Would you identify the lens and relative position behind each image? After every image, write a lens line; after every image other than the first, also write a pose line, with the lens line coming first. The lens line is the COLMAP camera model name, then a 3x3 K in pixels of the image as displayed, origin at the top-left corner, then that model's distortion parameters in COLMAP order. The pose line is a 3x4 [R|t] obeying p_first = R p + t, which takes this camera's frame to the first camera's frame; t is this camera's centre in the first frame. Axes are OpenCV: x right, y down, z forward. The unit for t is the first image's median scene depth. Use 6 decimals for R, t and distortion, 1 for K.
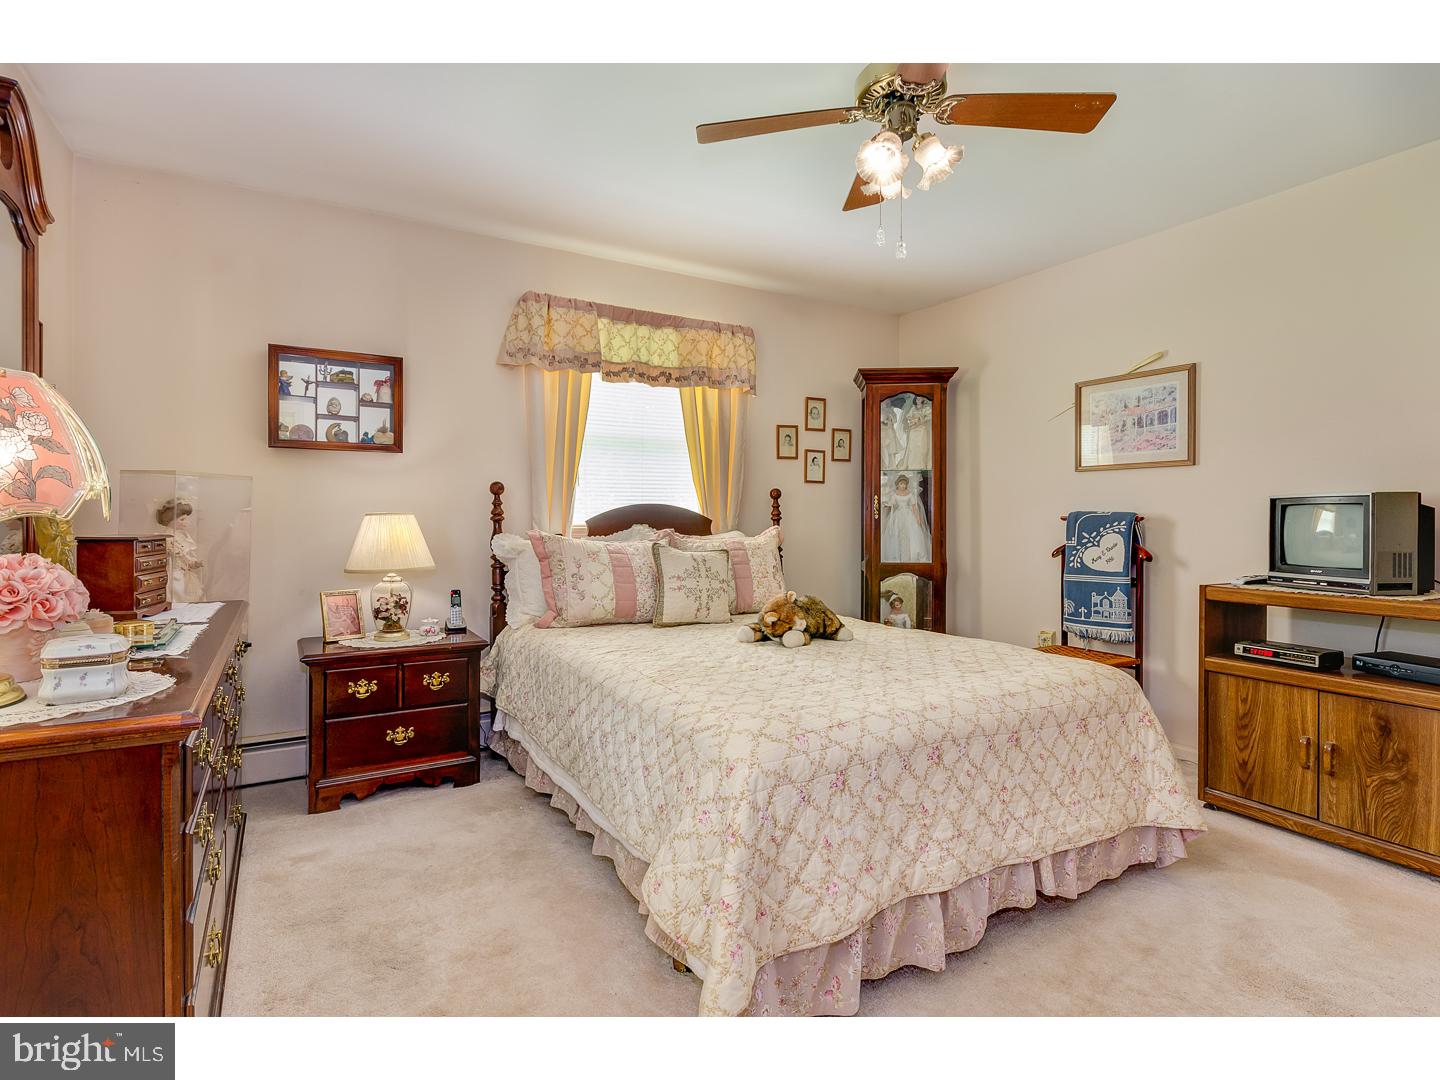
lens RADIAL K [[734.3, 0, 721.2], [0, 734.3, 528.1], [0, 0, 1]] dist [0.005285, 0.000703]
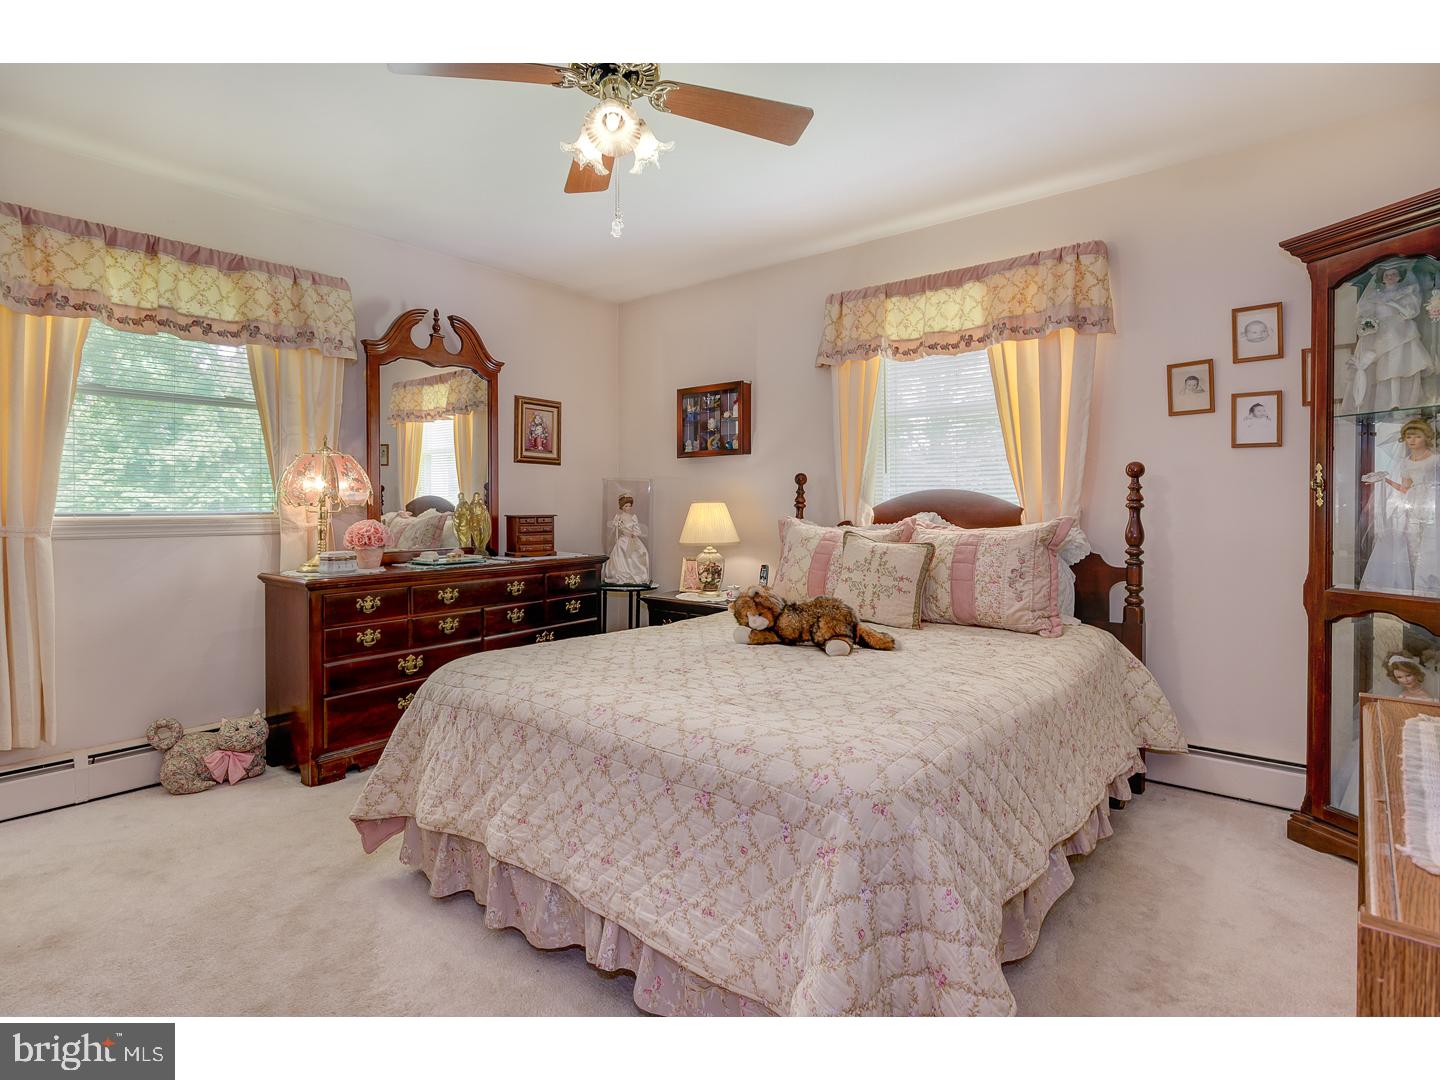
lens RADIAL K [[760.2, 0, 713.2], [0, 760.2, 508.4], [0, 0, 1]] dist [0.001101, -0.000902]
pose [[0.319714, 0.004138, -0.947505, 0.691473], [-0.011127, 0.999938, 0.000613, -0.007465], [0.947449, 0.010347, 0.319740, 0.450481]]
